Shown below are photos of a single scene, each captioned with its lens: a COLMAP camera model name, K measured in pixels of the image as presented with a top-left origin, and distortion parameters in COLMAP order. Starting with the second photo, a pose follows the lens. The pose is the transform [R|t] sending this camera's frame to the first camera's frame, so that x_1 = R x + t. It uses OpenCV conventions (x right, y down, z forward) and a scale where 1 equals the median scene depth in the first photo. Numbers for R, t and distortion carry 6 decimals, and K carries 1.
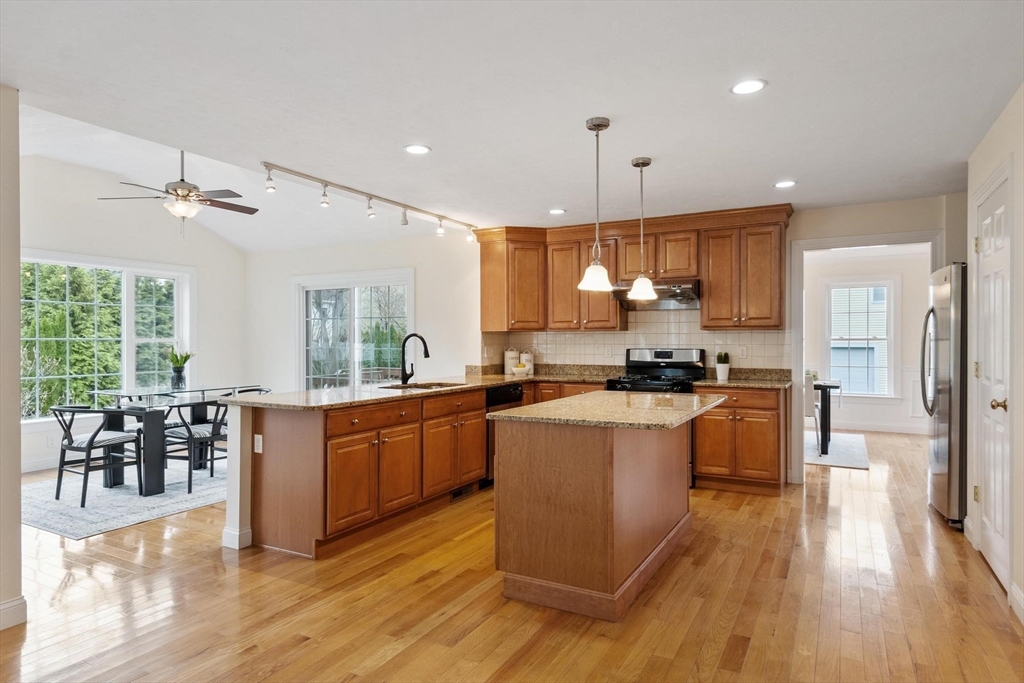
lens RADIAL K [[601.0, 0, 511.4], [0, 601.0, 338.0], [0, 0, 1]] dist [0.002937, 0.000401]
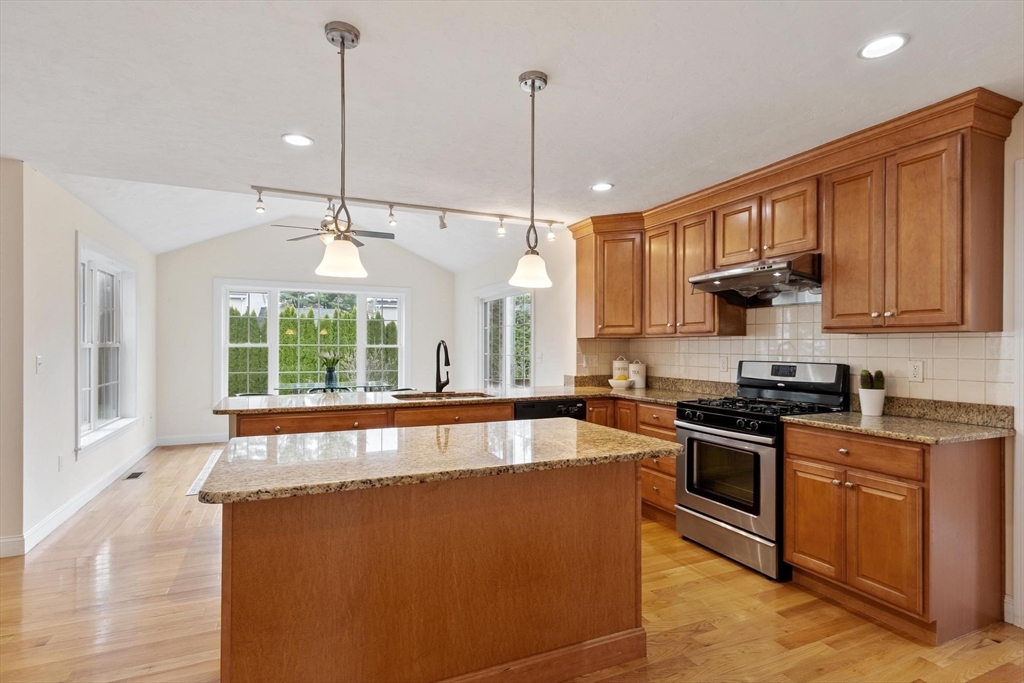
lens RADIAL K [[512.2, 0, 509.0], [0, 512.2, 343.2], [0, 0, 1]] dist [0.001723, -0.000752]
pose [[0.798132, 0.000871, -0.602482, 0.381807], [-0.002752, 0.999994, -0.002199, -0.001011], [0.602476, 0.003413, 0.798129, 0.377581]]
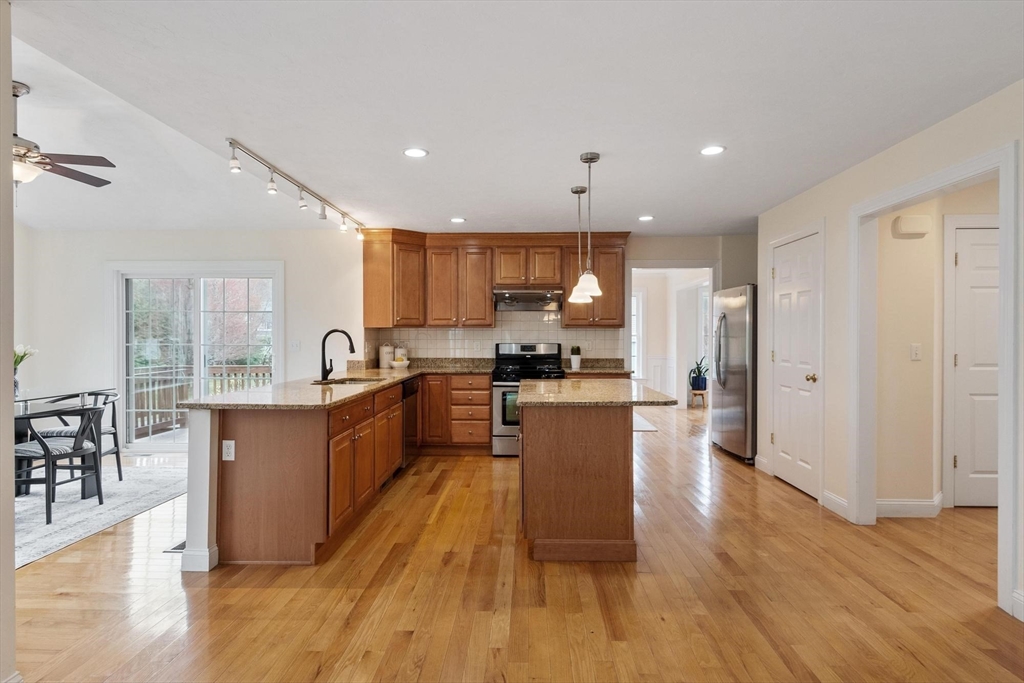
lens RADIAL K [[548.4, 0, 511.5], [0, 548.4, 336.3], [0, 0, 1]] dist [0.001817, -0.000568]
pose [[0.890492, 0.000687, 0.454998, -0.292098], [-0.002853, 0.999988, 0.004073, -0.000173], [-0.454989, -0.004925, 0.890483, 0.051412]]
